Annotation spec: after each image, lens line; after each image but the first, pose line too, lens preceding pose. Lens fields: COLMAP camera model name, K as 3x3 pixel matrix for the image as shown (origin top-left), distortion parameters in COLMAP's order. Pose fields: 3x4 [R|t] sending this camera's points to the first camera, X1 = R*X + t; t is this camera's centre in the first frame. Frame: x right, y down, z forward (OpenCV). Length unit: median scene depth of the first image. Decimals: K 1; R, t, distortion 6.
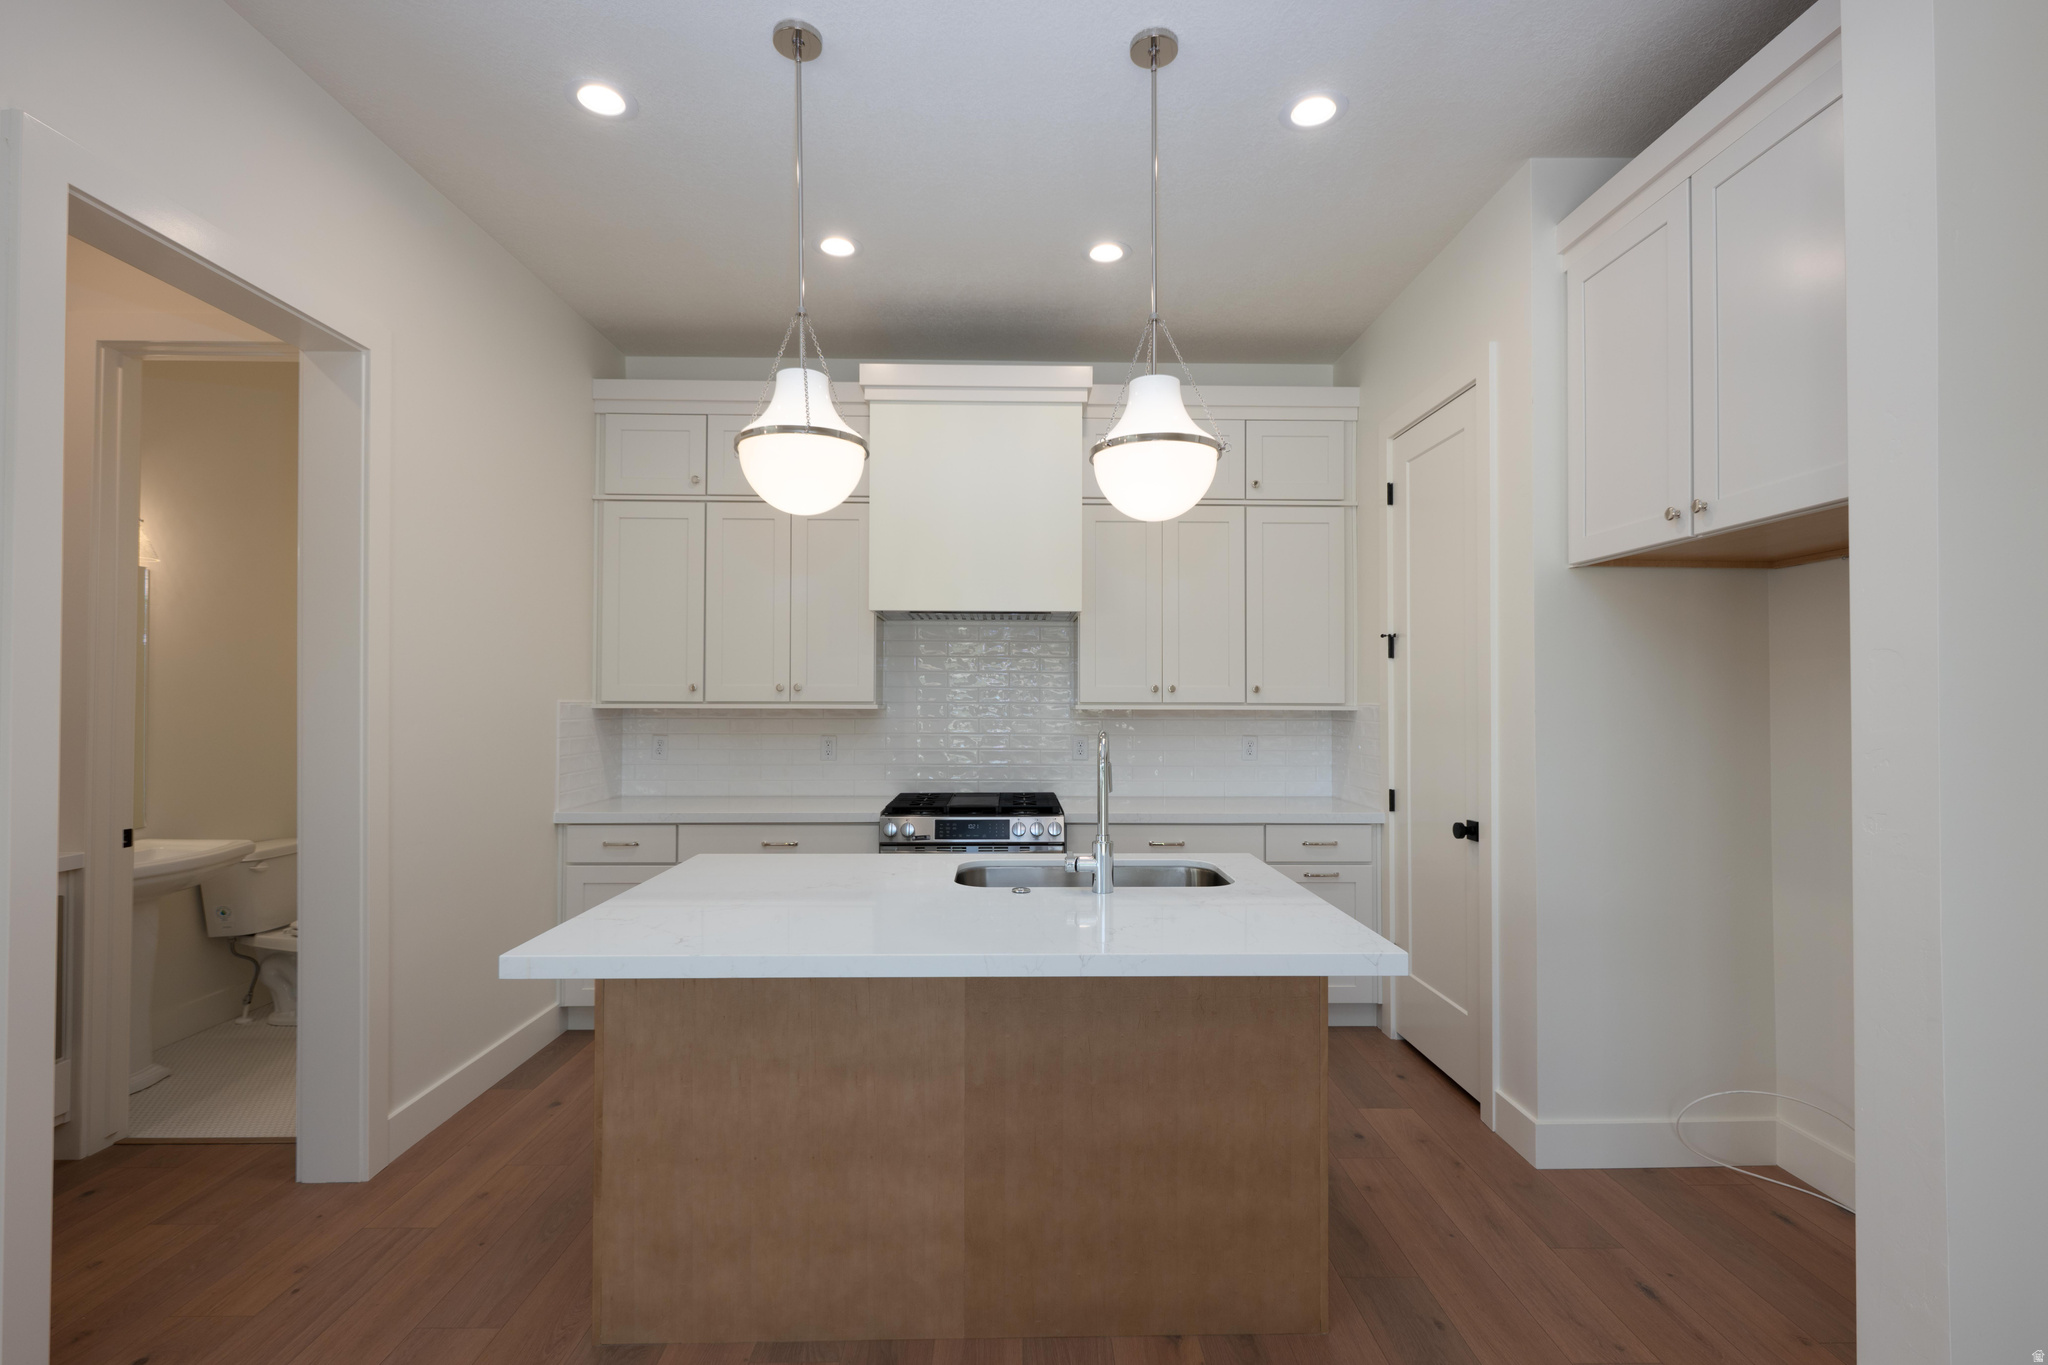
lens RADIAL K [[910.8, 0, 1034.8], [0, 910.8, 686.2], [0, 0, 1]] dist [-0.001120, 0.000253]
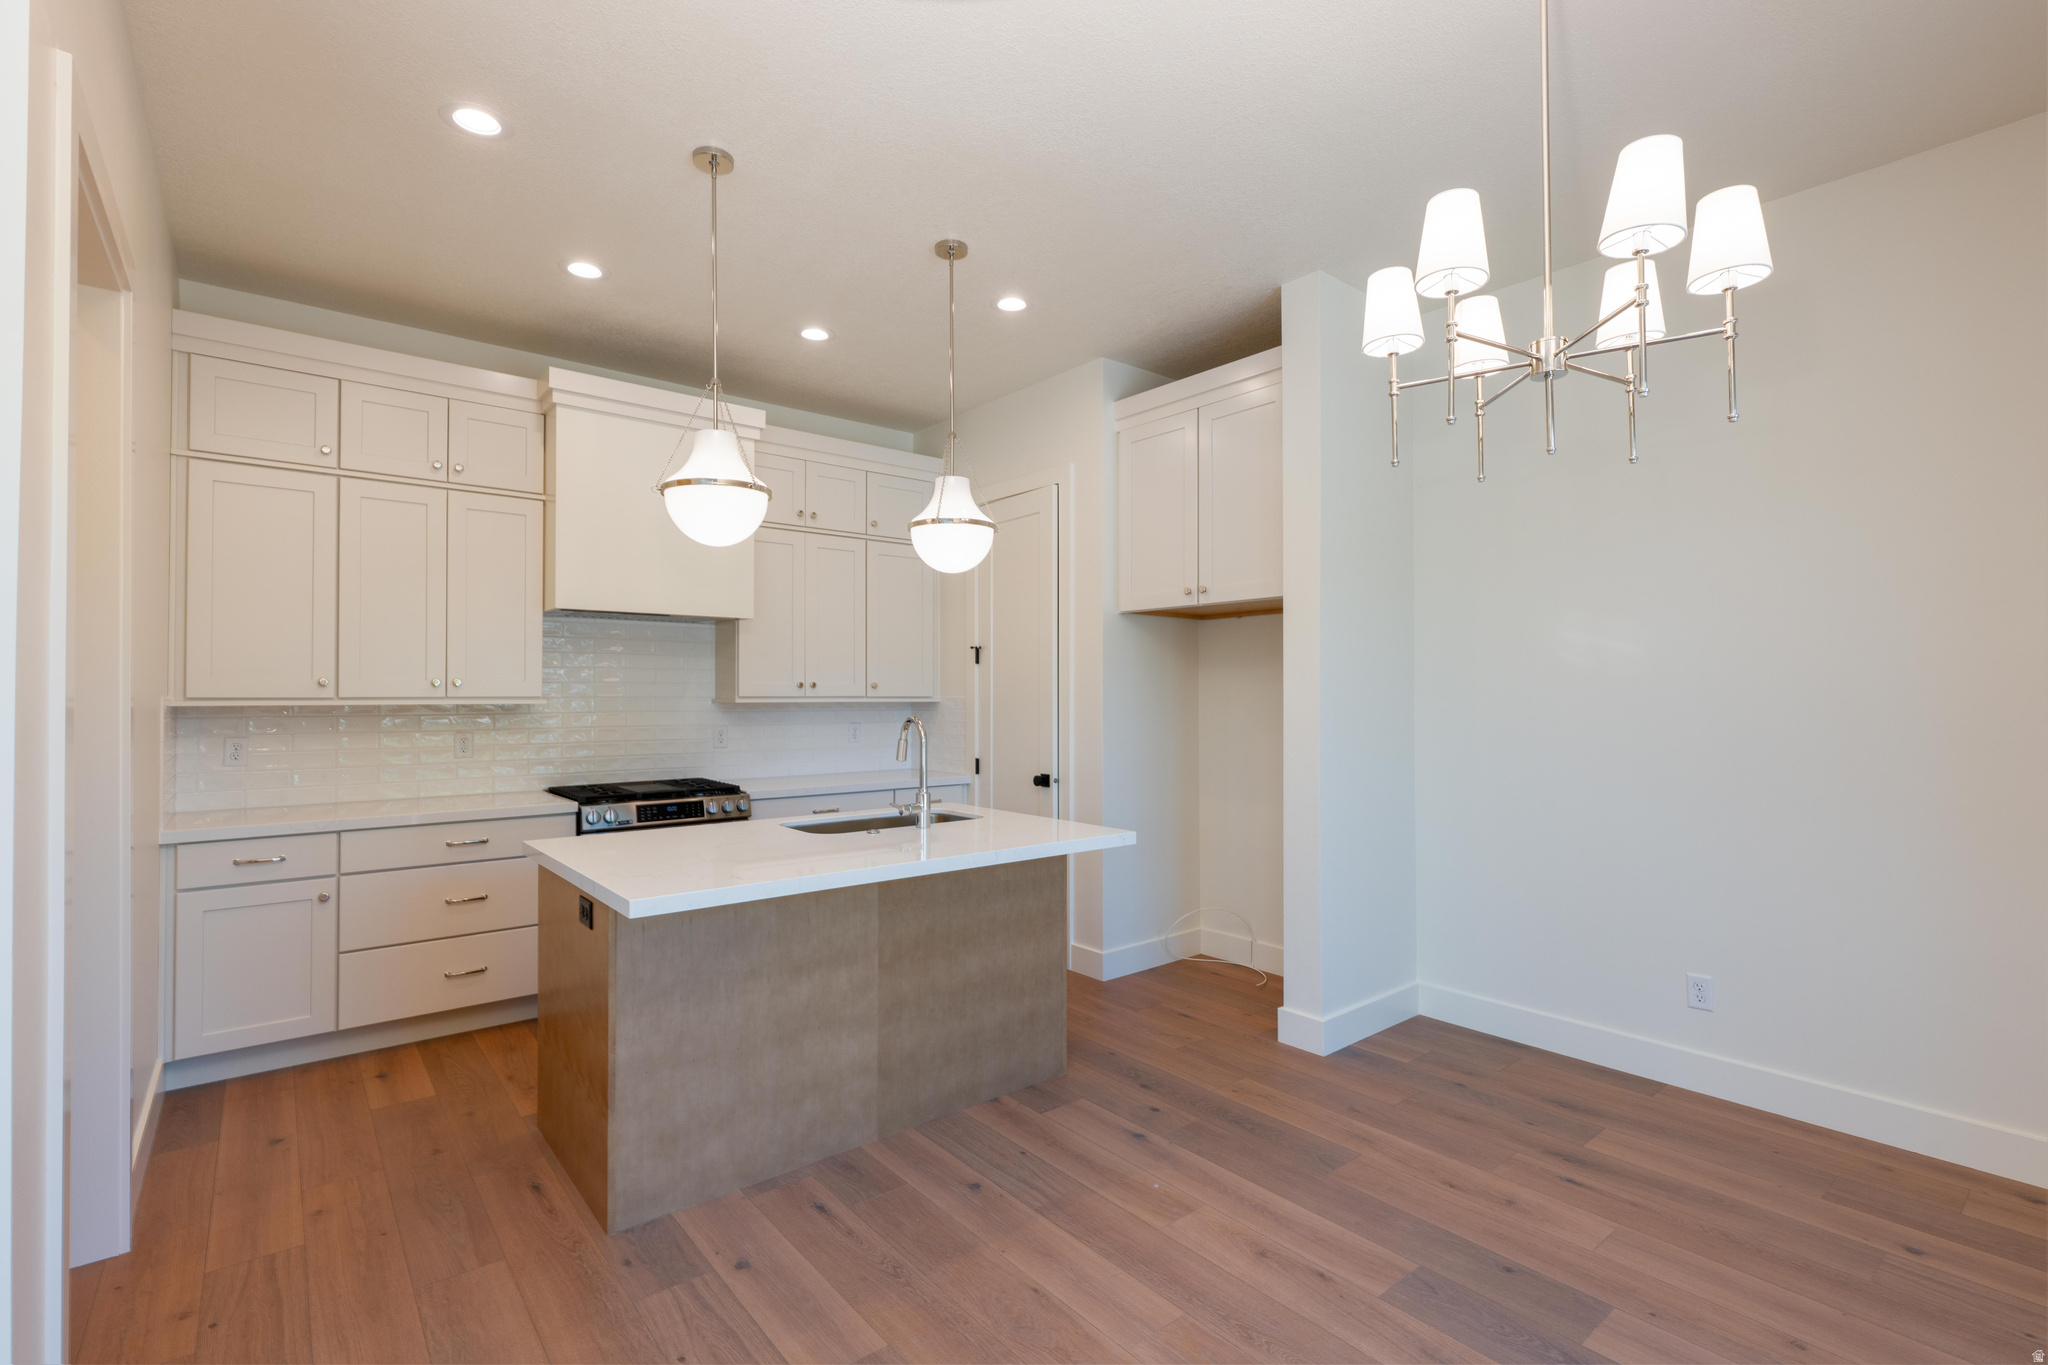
lens RADIAL K [[910.8, 0, 1027.3], [0, 910.8, 685.4], [0, 0, 1]] dist [-0.001120, 0.000253]
pose [[0.788228, 0.002963, 0.615376, -0.456621], [-0.007498, 0.999960, 0.004790, -0.005713], [-0.615338, -0.008389, 0.788219, -0.160415]]
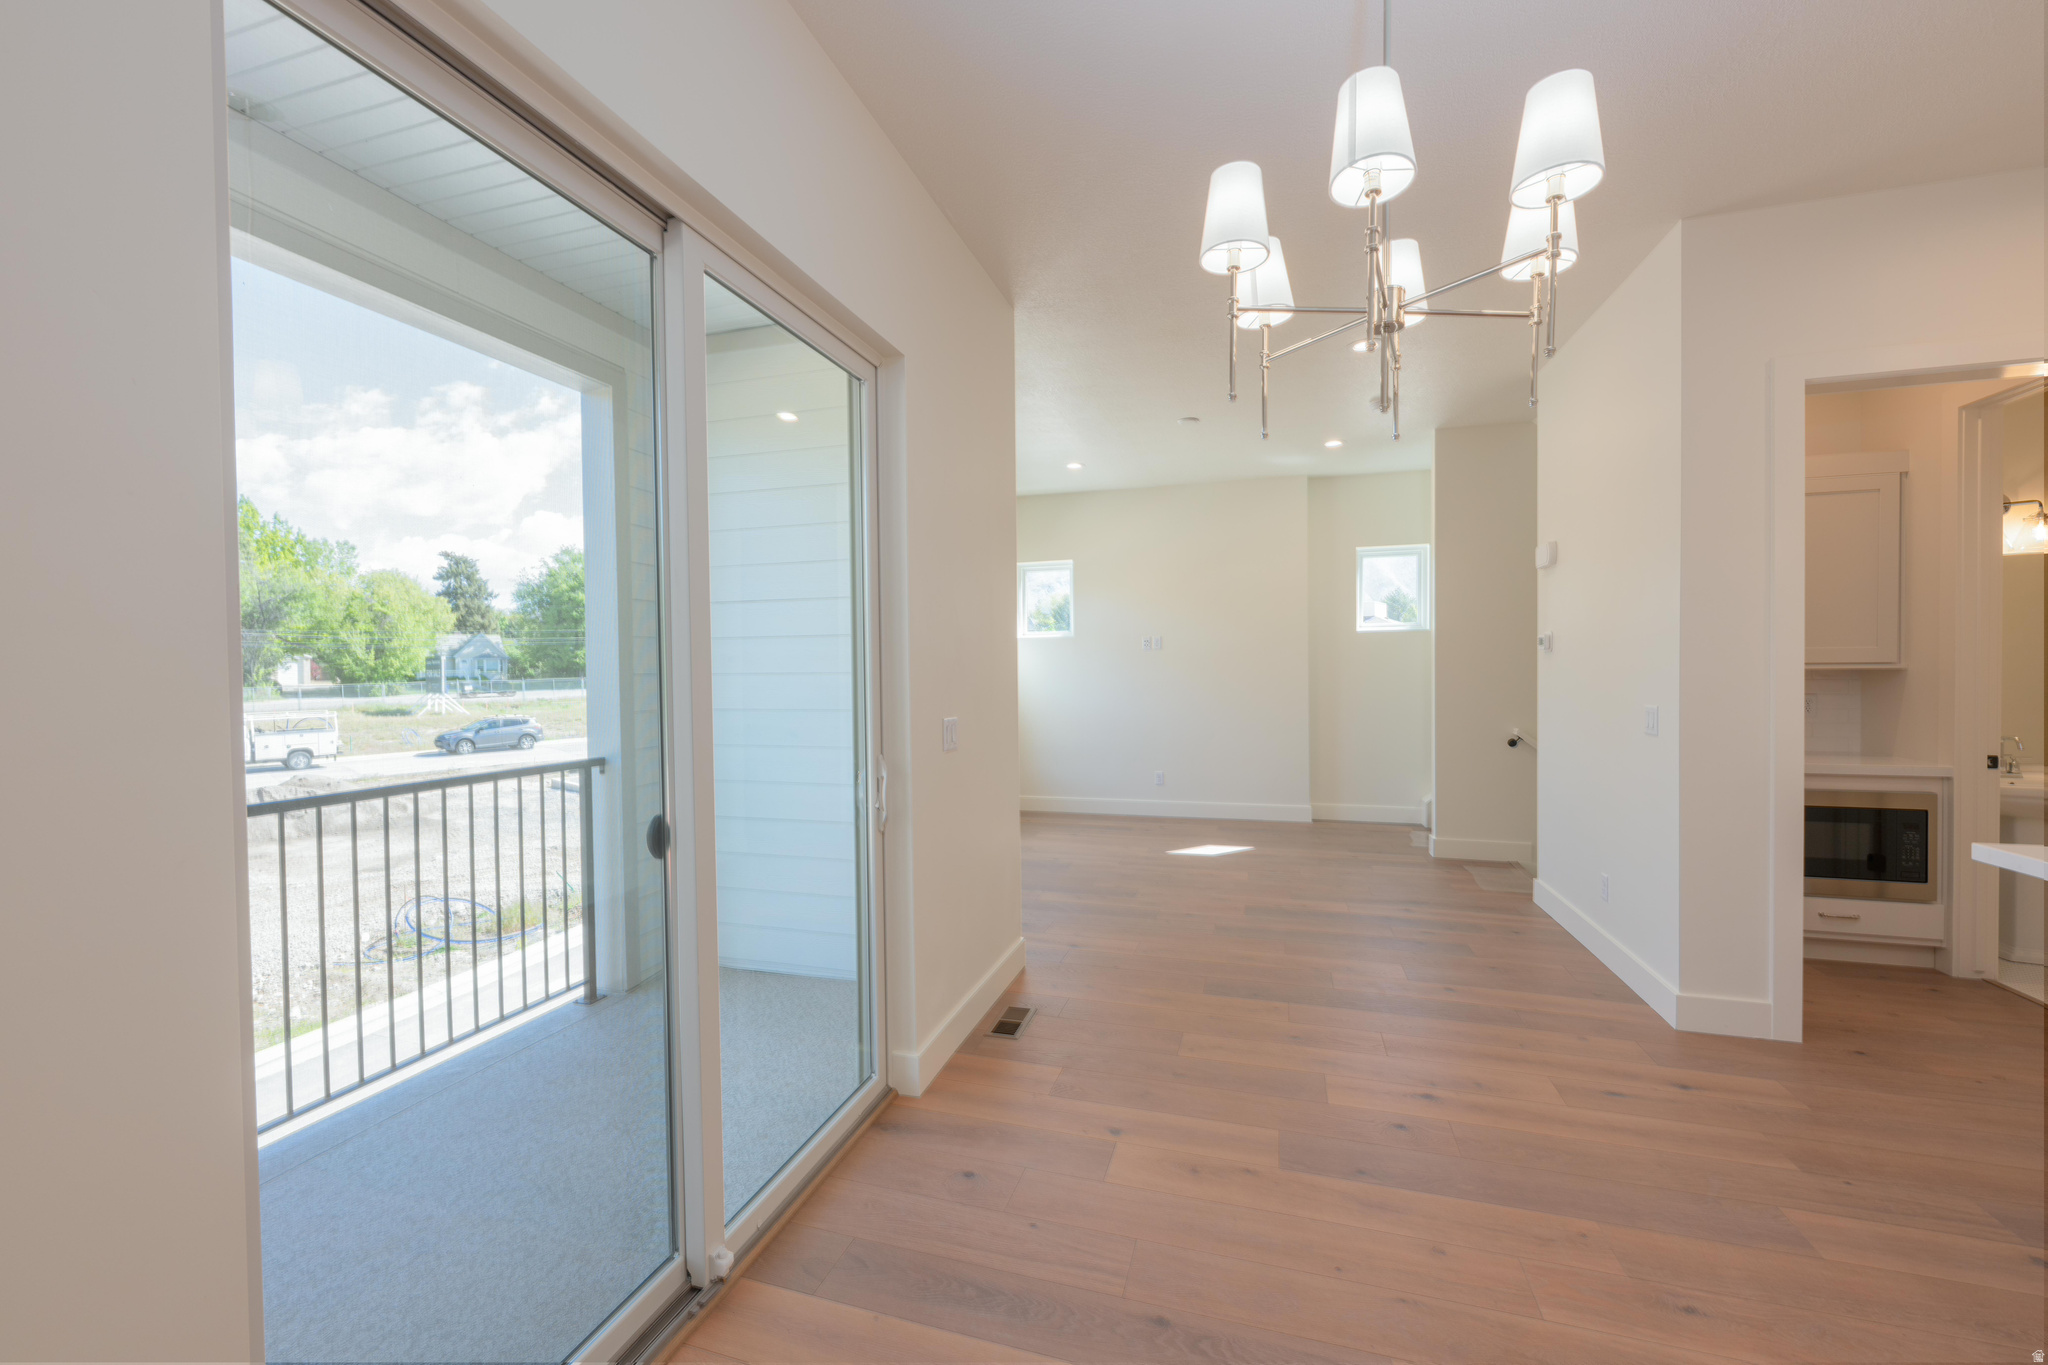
lens RADIAL K [[810.4, 0, 1021.9], [0, 810.4, 683.7], [0, 0, 1]] dist [0.000037, -0.000218]
pose [[-0.317491, 0.018355, -0.948084, 0.522564], [0.022924, 0.999669, 0.011677, 0.000914], [0.947984, -0.018026, -0.317807, 0.006265]]
